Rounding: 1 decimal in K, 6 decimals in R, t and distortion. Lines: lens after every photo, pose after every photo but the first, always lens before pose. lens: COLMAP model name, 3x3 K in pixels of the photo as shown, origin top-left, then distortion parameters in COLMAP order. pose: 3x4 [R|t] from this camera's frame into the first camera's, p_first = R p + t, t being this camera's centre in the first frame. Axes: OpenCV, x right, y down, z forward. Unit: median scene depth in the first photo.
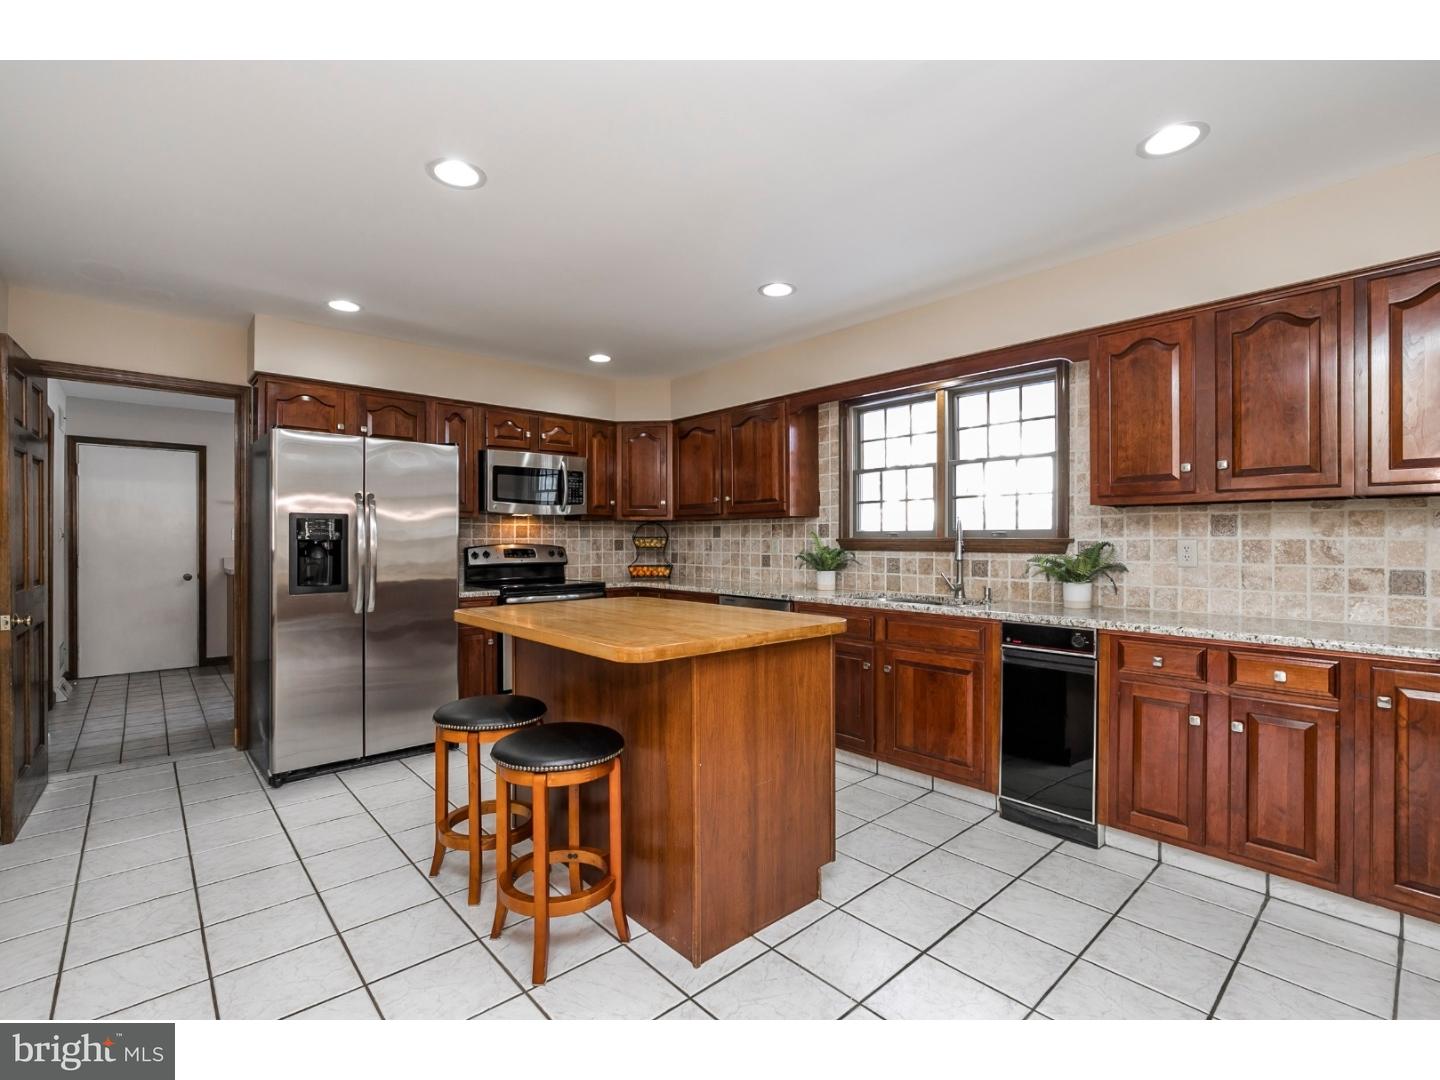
lens RADIAL K [[655.5, 0, 713.7], [0, 655.5, 536.4], [0, 0, 1]] dist [-0.000830, -0.000316]
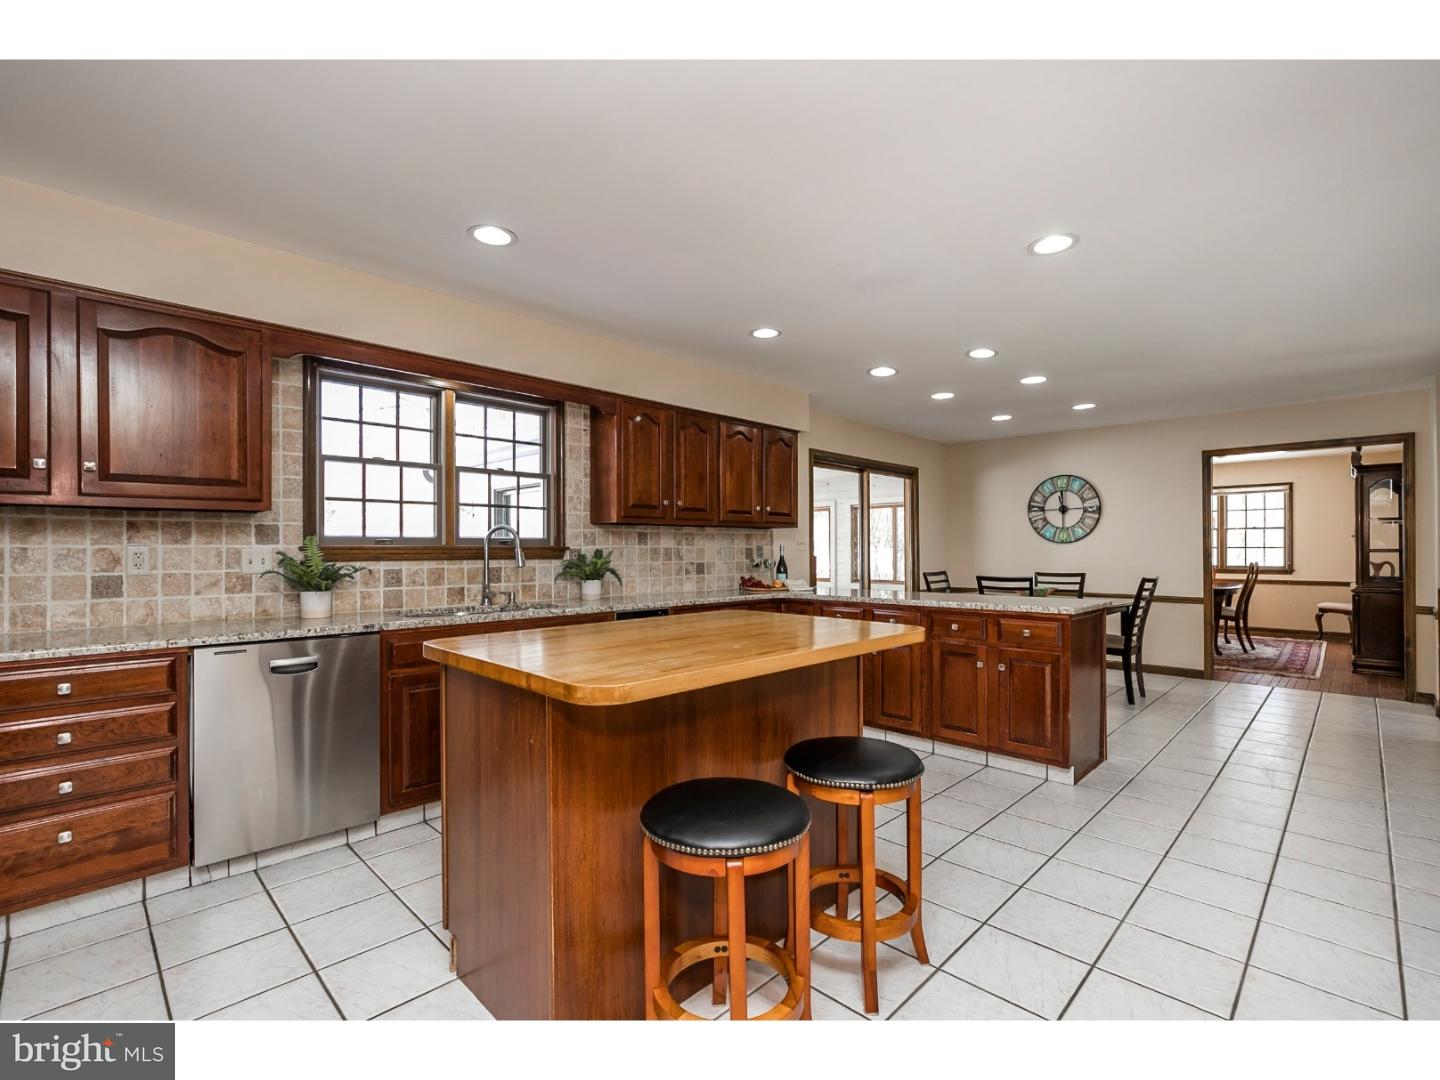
lens RADIAL K [[655.5, 0, 717.2], [0, 655.5, 543.8], [0, 0, 1]] dist [-0.000830, -0.000316]
pose [[-0.048933, 0.005503, 0.998787, -0.613573], [-0.004374, 0.999974, -0.005724, 0.003358], [-0.998792, -0.004649, -0.048908, 0.647375]]
